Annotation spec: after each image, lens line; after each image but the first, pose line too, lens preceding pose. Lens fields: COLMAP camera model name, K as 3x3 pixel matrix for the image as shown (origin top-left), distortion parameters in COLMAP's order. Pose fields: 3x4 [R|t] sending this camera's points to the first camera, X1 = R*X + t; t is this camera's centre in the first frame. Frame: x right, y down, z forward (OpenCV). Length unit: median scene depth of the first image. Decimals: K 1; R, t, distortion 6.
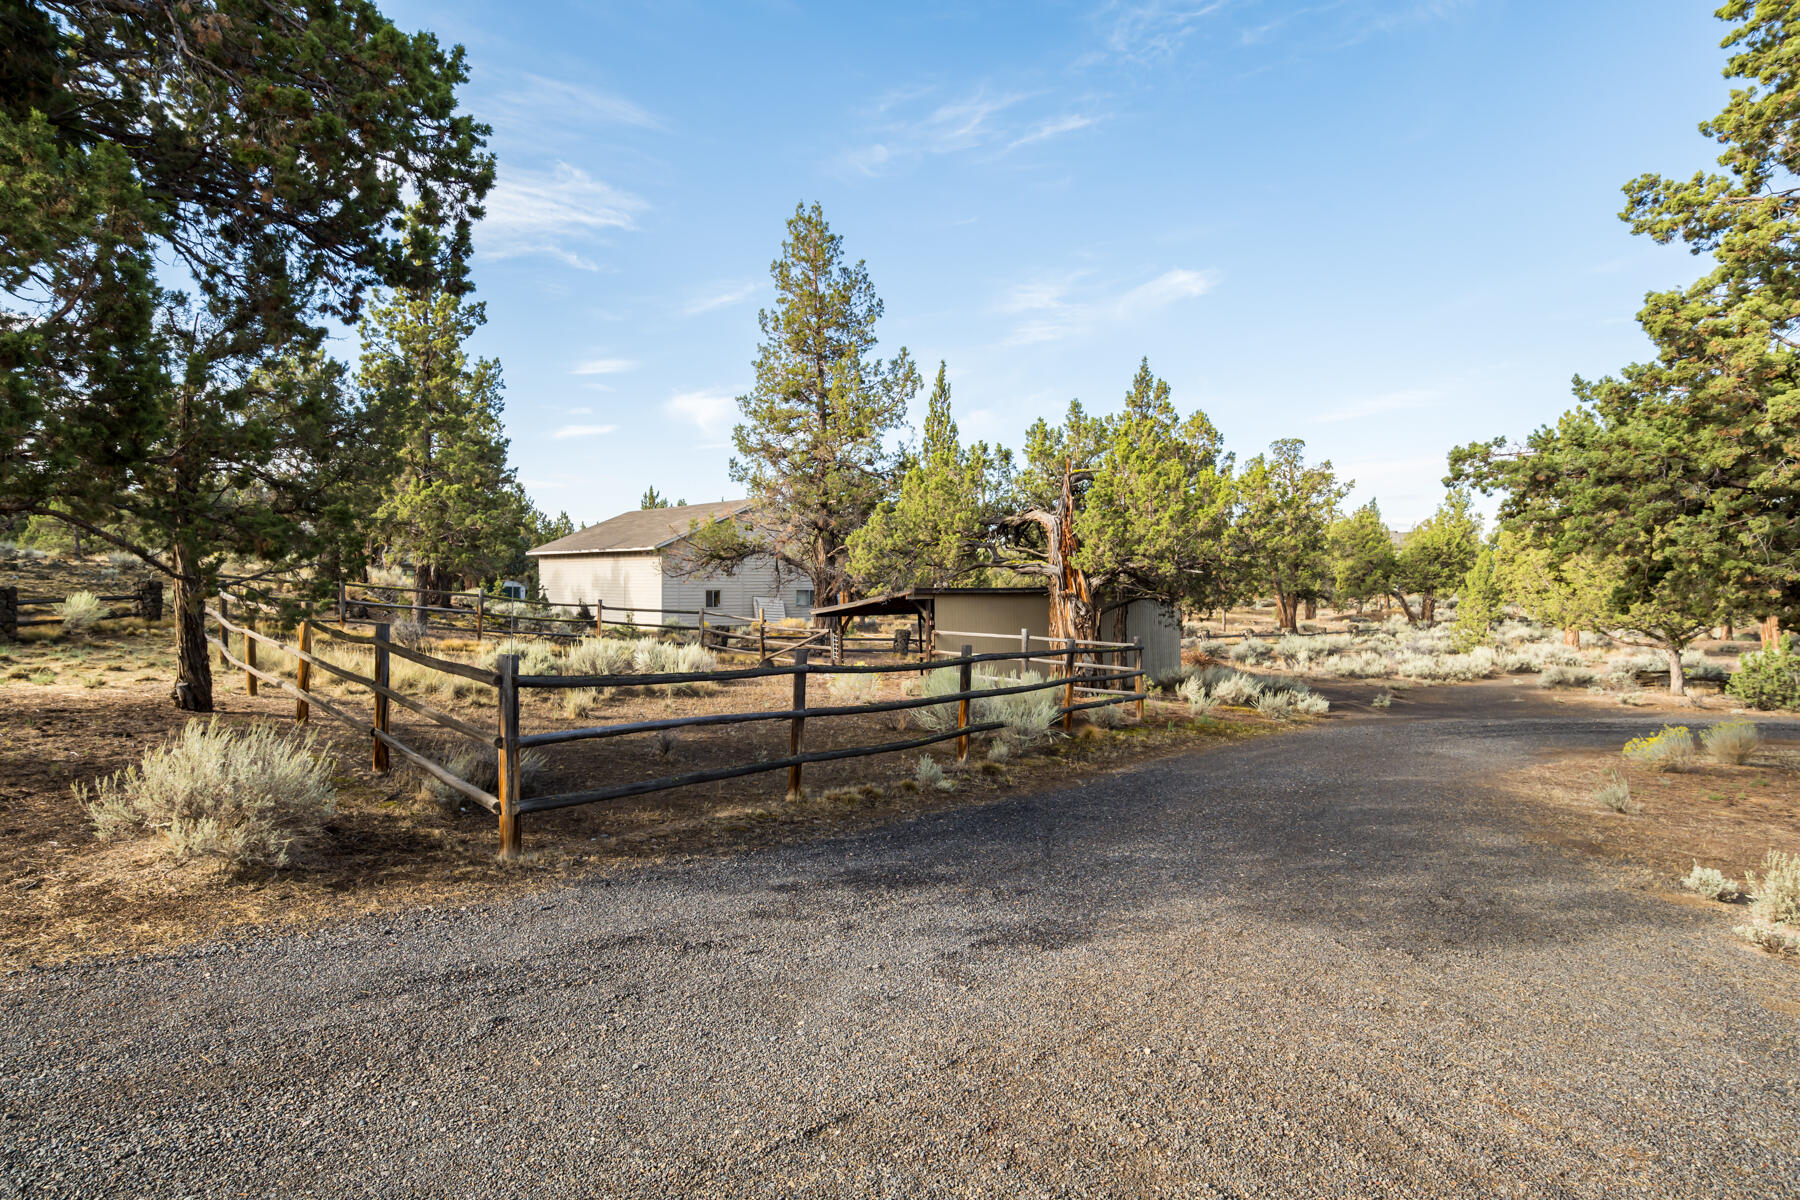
lens RADIAL K [[933.9, 0, 935.4], [0, 933.9, 593.7], [0, 0, 1]] dist [-0.019633, 0.004787]
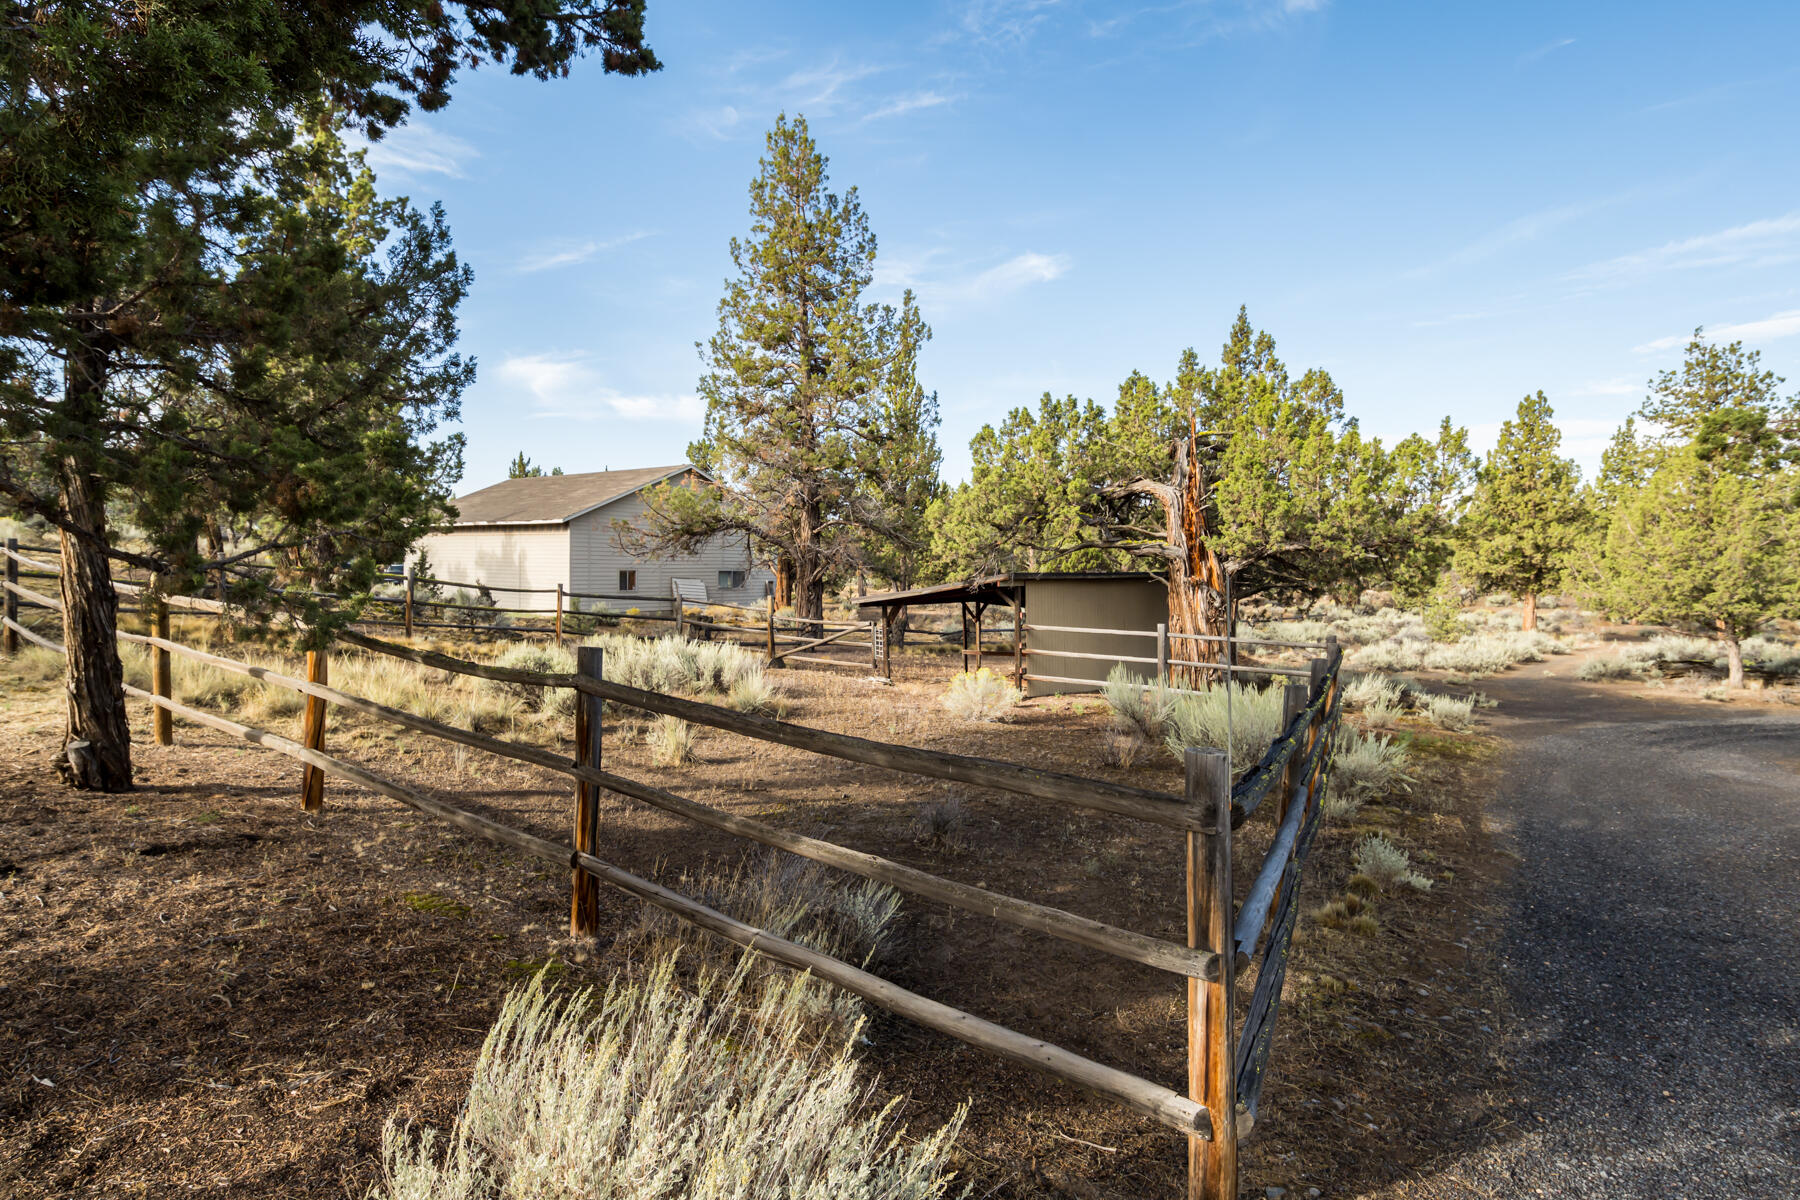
lens RADIAL K [[933.9, 0, 905.5], [0, 933.9, 578.2], [0, 0, 1]] dist [-0.019633, 0.004787]
pose [[0.988789, 0.005119, 0.149234, -0.157232], [-0.005867, 0.999972, 0.004569, -0.002978], [-0.149206, -0.005393, 0.988791, 0.145548]]
